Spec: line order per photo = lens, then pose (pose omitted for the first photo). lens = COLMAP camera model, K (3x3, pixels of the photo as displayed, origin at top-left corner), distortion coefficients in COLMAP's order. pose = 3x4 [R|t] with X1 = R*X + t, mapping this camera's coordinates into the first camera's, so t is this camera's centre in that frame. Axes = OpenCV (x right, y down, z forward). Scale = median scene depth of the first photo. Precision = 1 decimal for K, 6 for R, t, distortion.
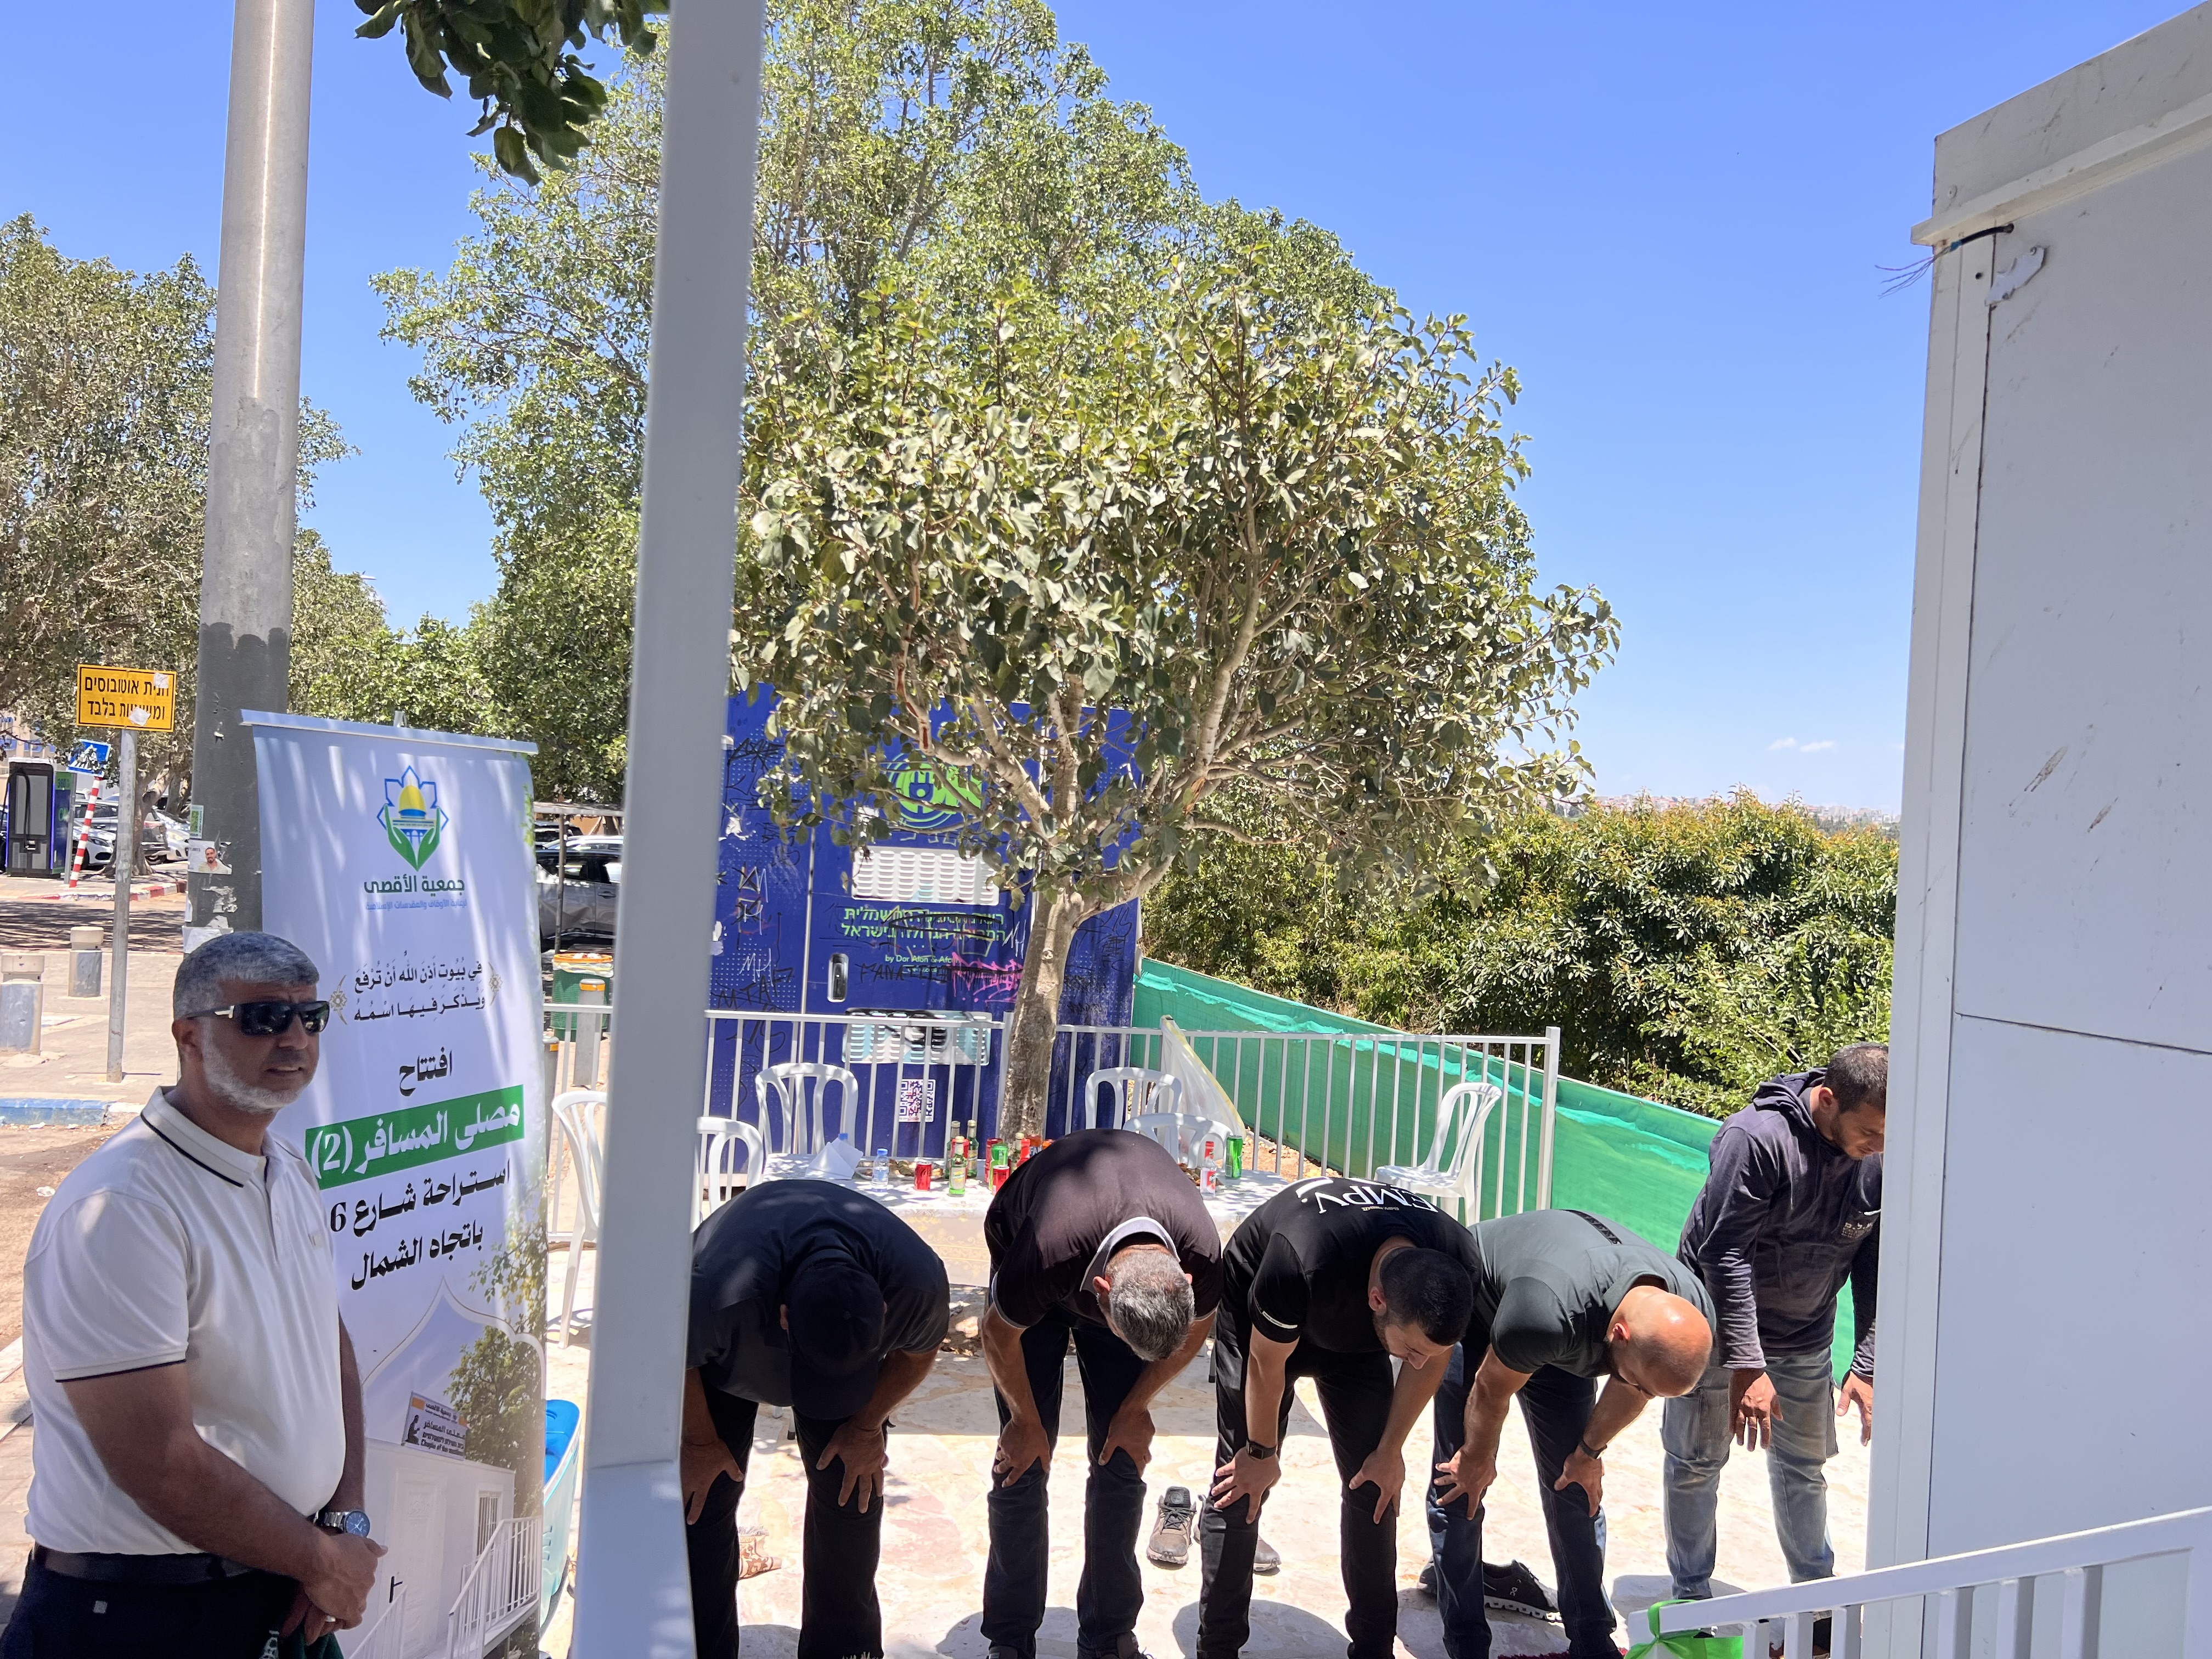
lens RADIAL K [[1666.5, 0, 1099.9], [0, 1666.5, 843.5], [0, 0, 1]] dist [0.043592, -0.051208]
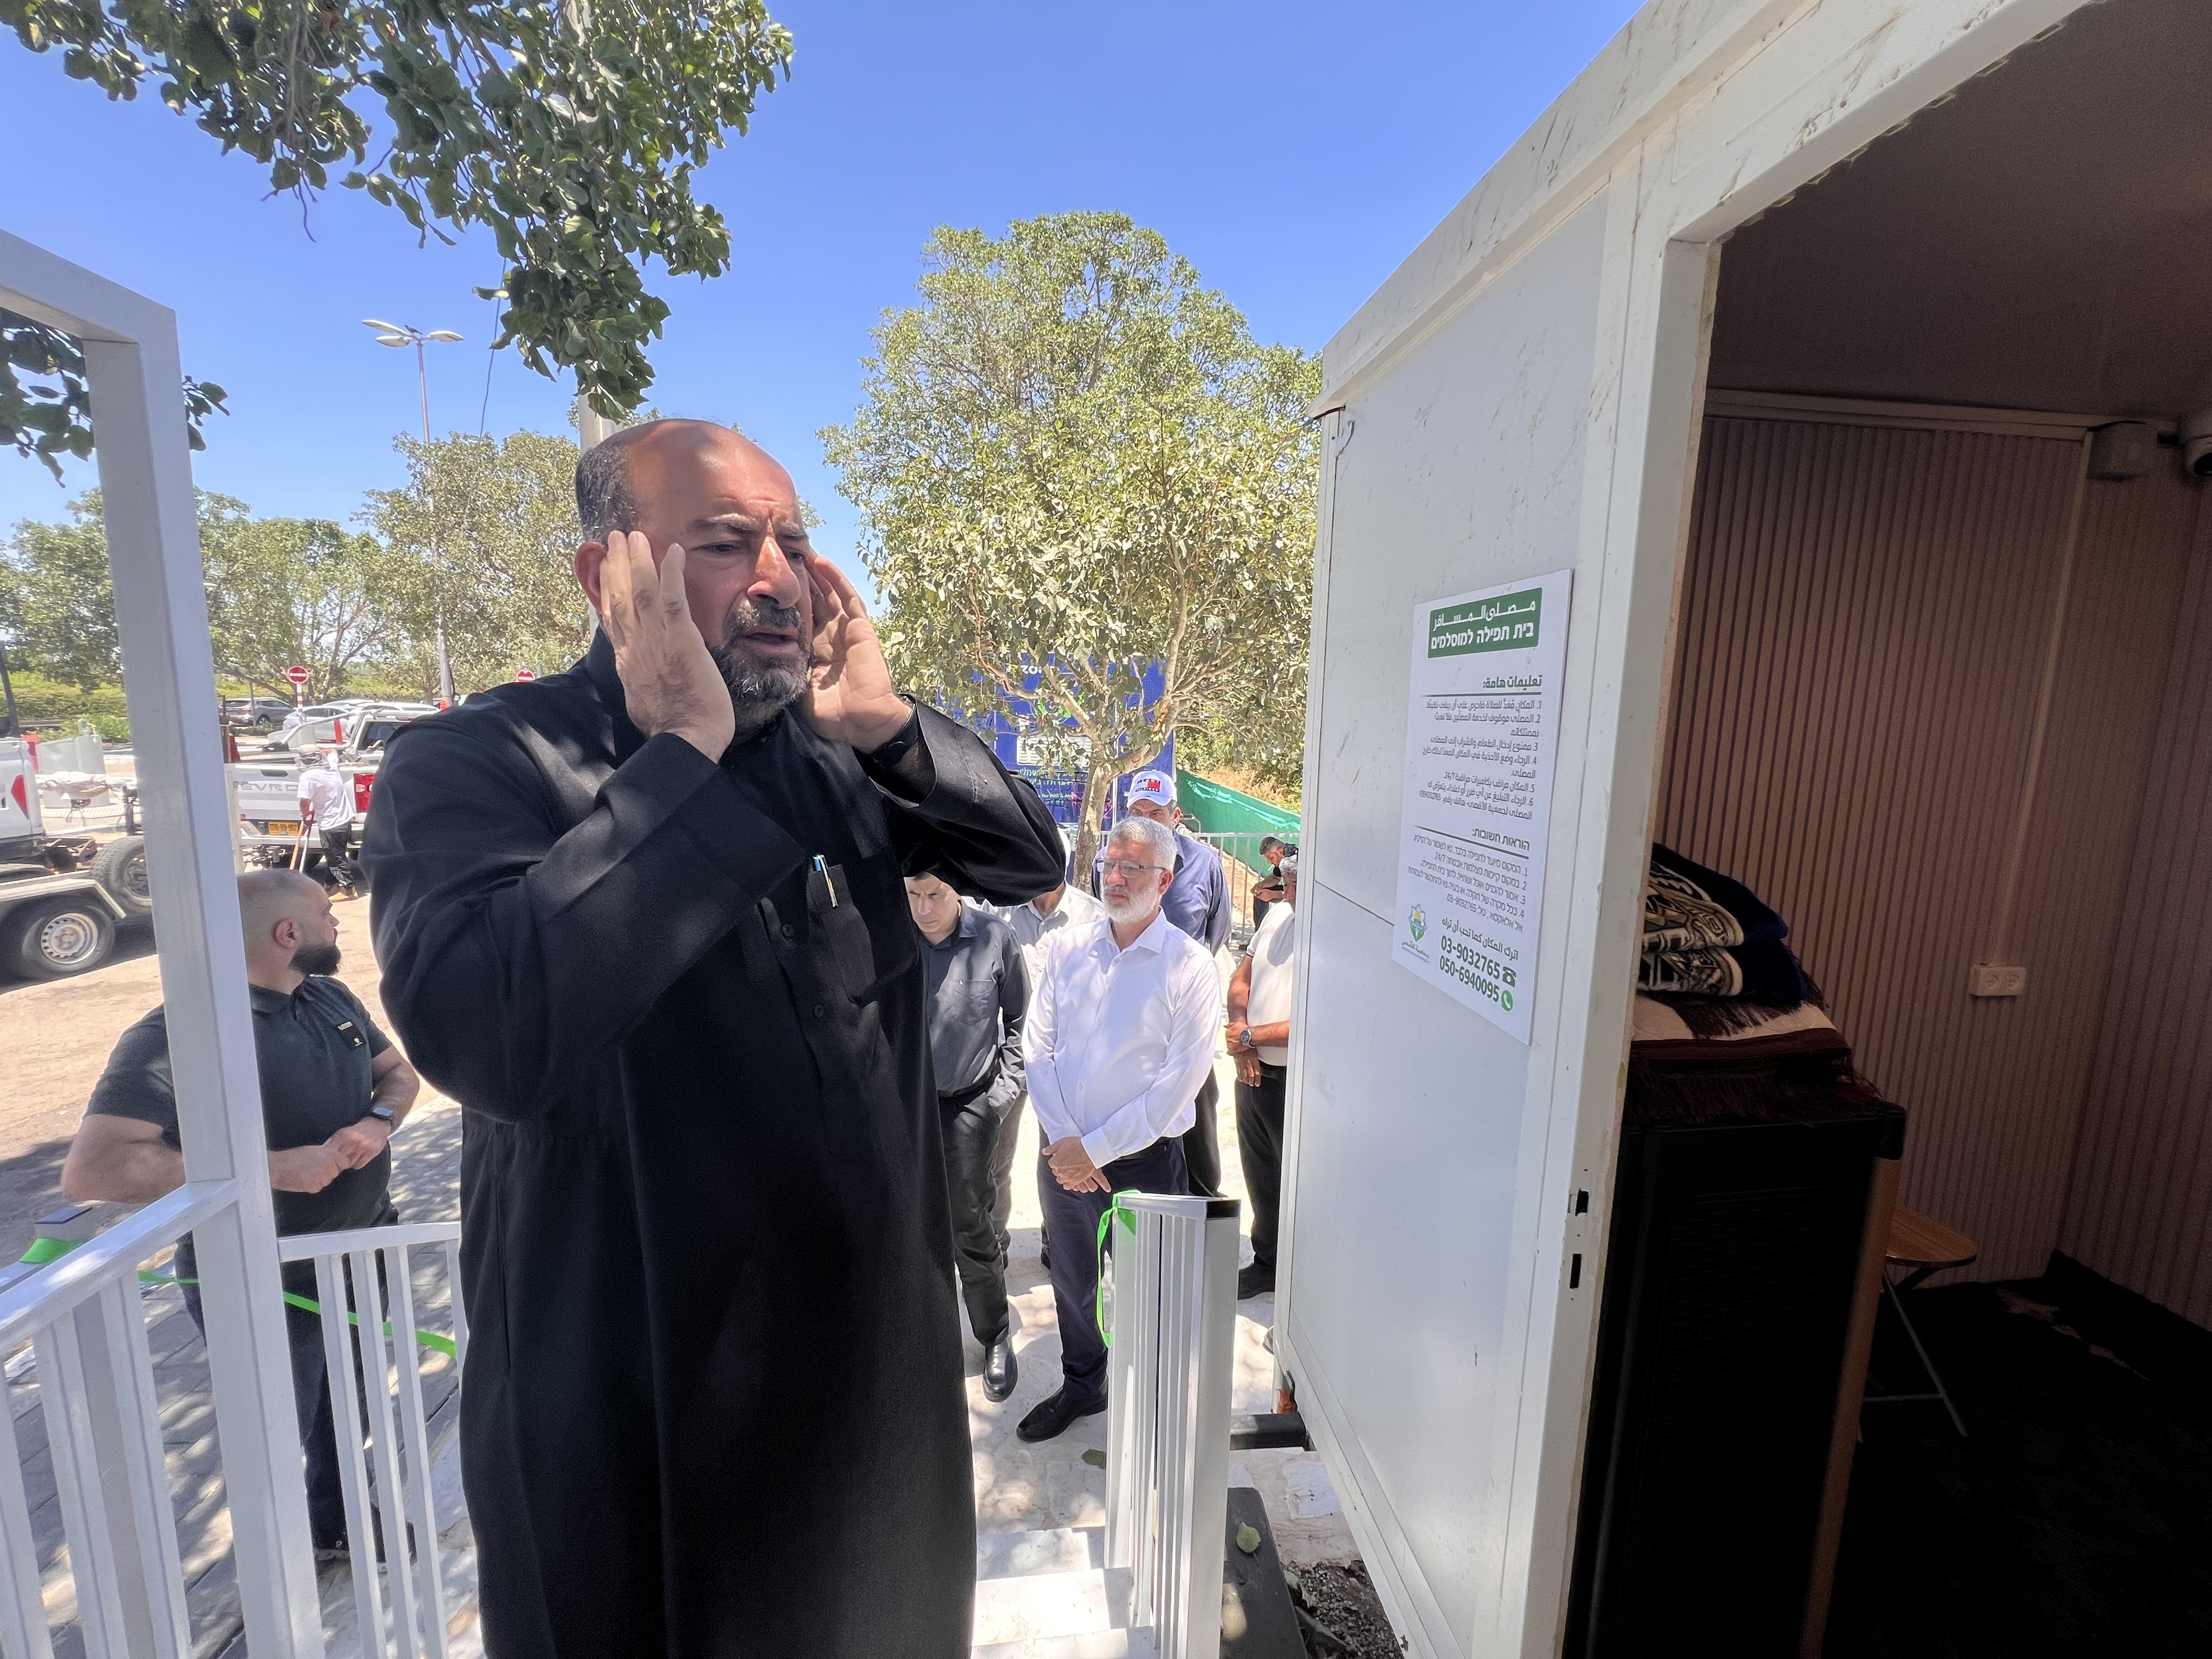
lens RADIAL K [[889.6, 0, 1108.4], [0, 889.6, 833.8], [0, 0, 1]] dist [-0.004524, 0.001093]
pose [[0.987583, -0.006518, -0.156961, 0.116689], [0.027577, 0.990817, 0.132367, -0.020345], [0.154656, -0.135052, 0.978694, 0.019588]]
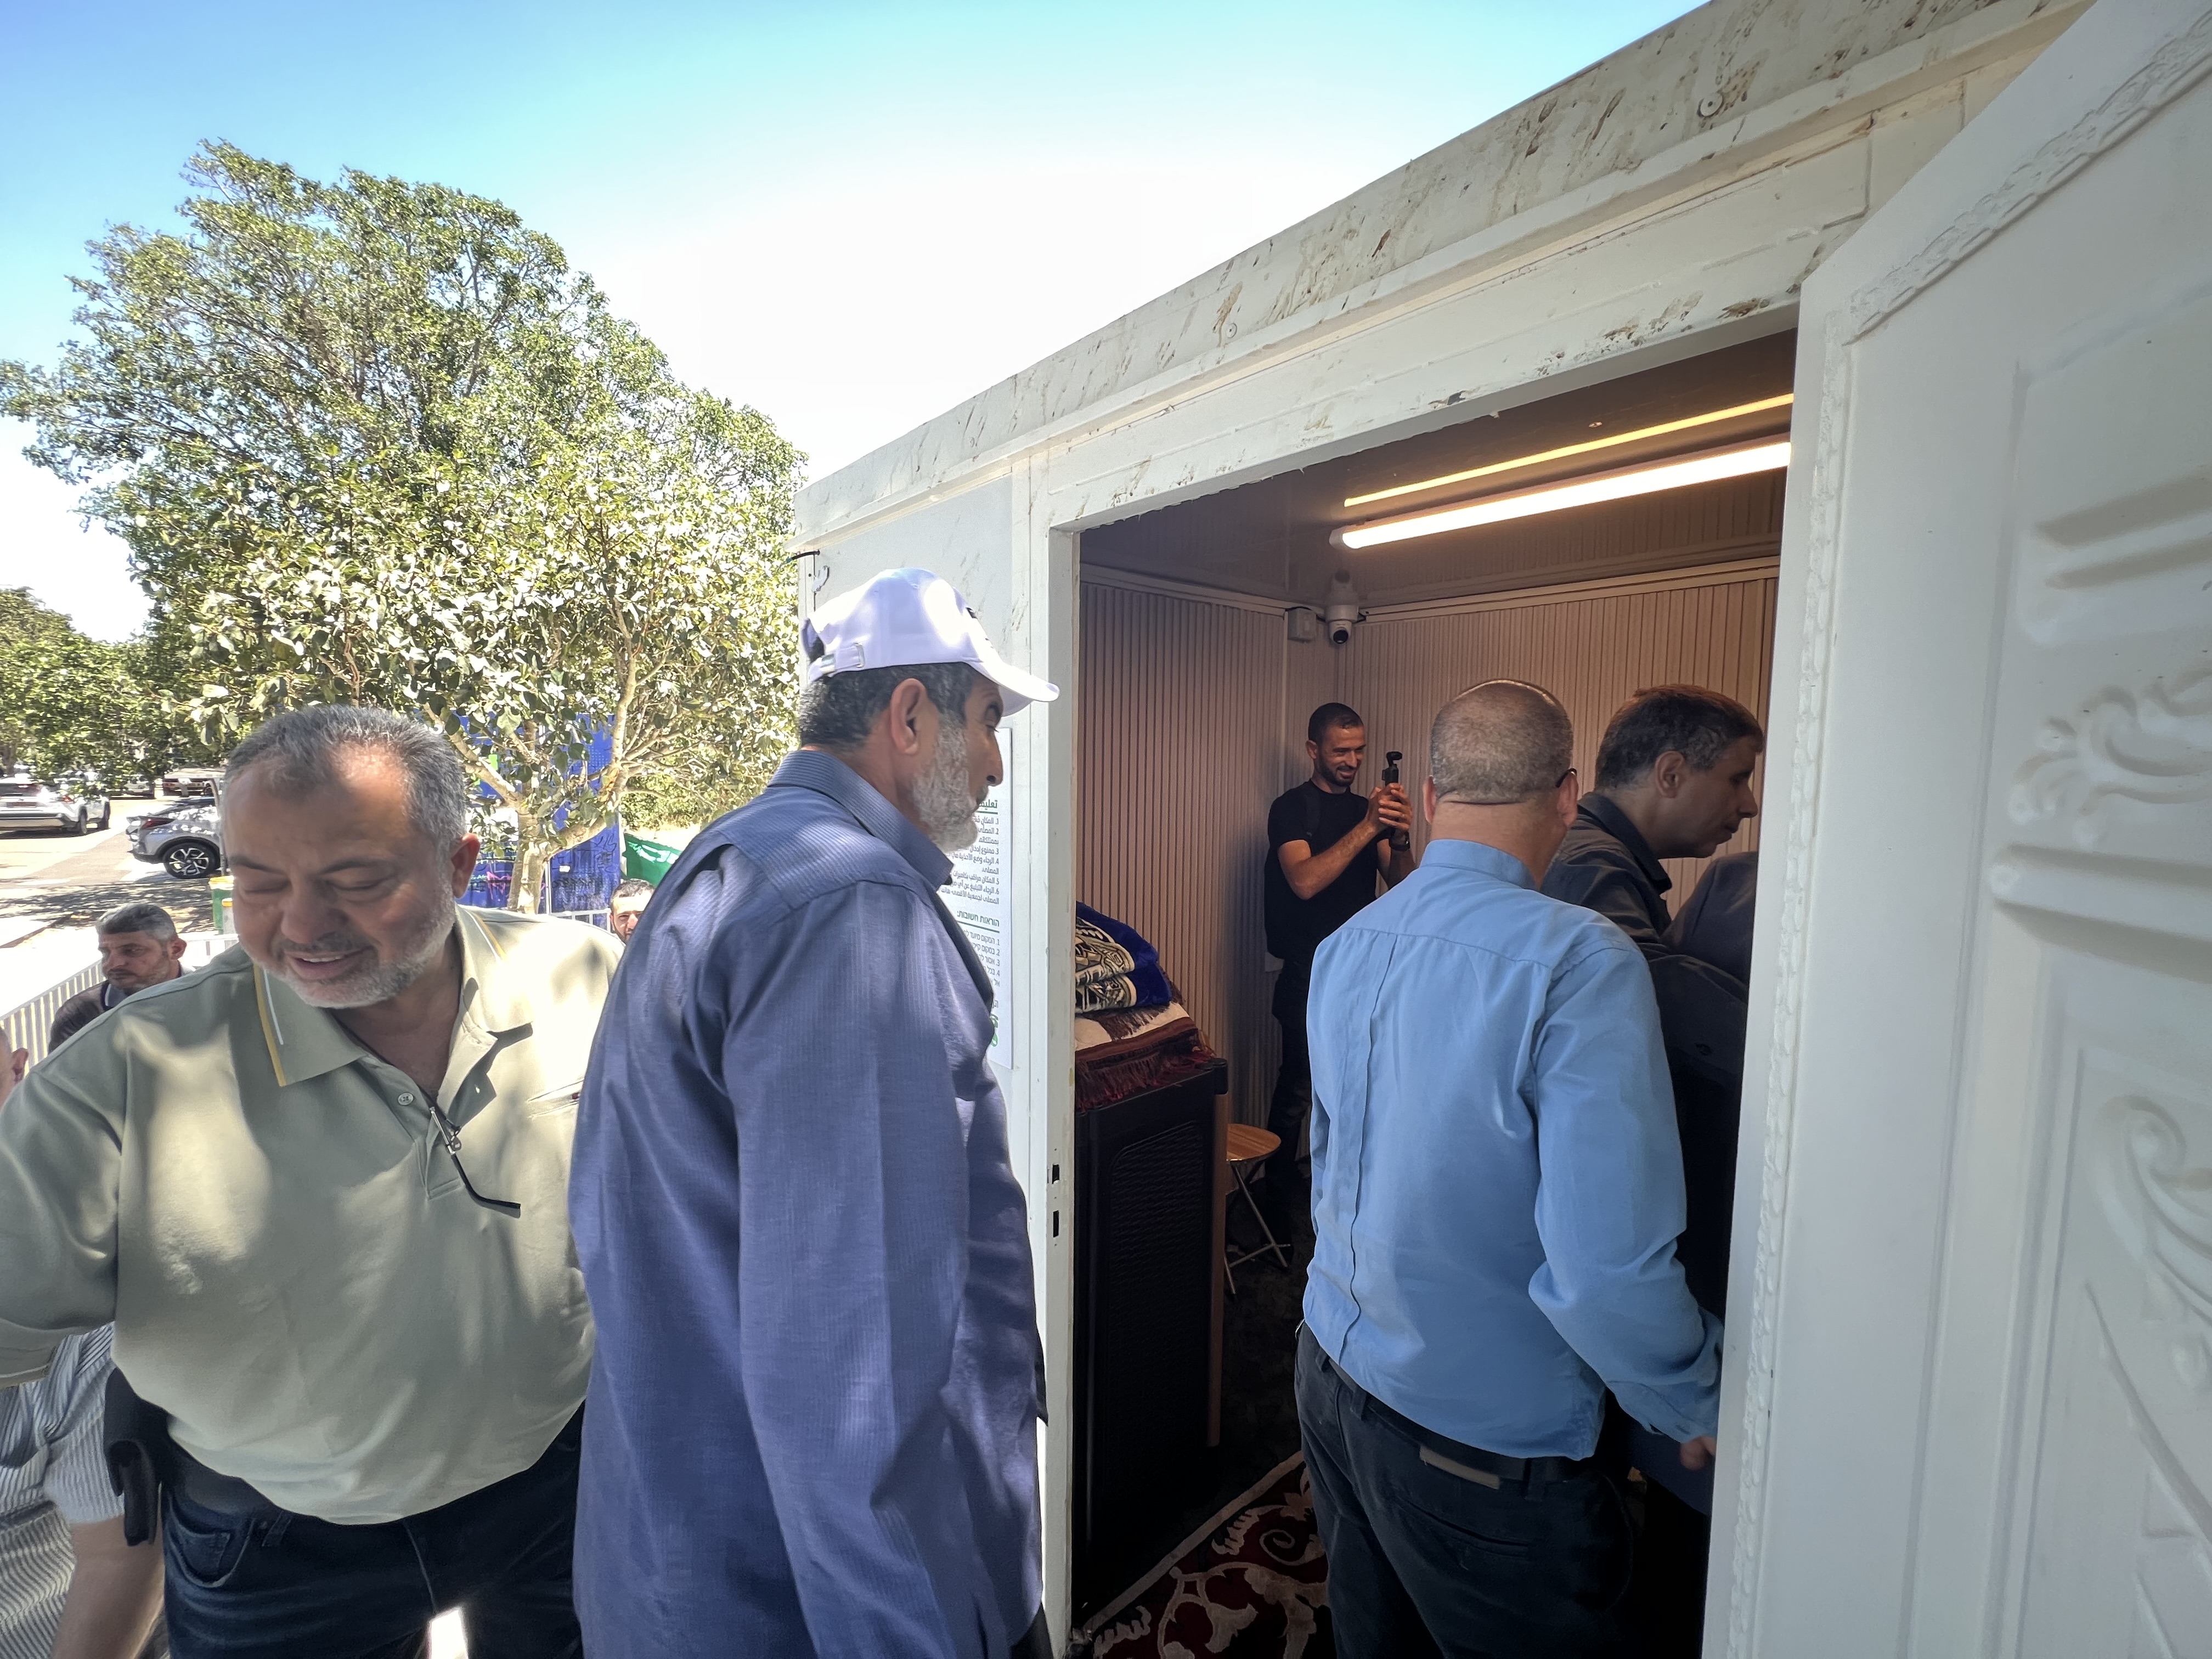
lens RADIAL K [[894.8, 0, 1108.9], [0, 894.8, 829.7], [0, 0, 1]] dist [-0.005903, 0.001957]
pose [[0.905642, -0.074843, 0.417387, 0.102021], [0.037727, 0.994619, 0.096490, -0.036520], [-0.422362, -0.071638, 0.903592, -0.017983]]
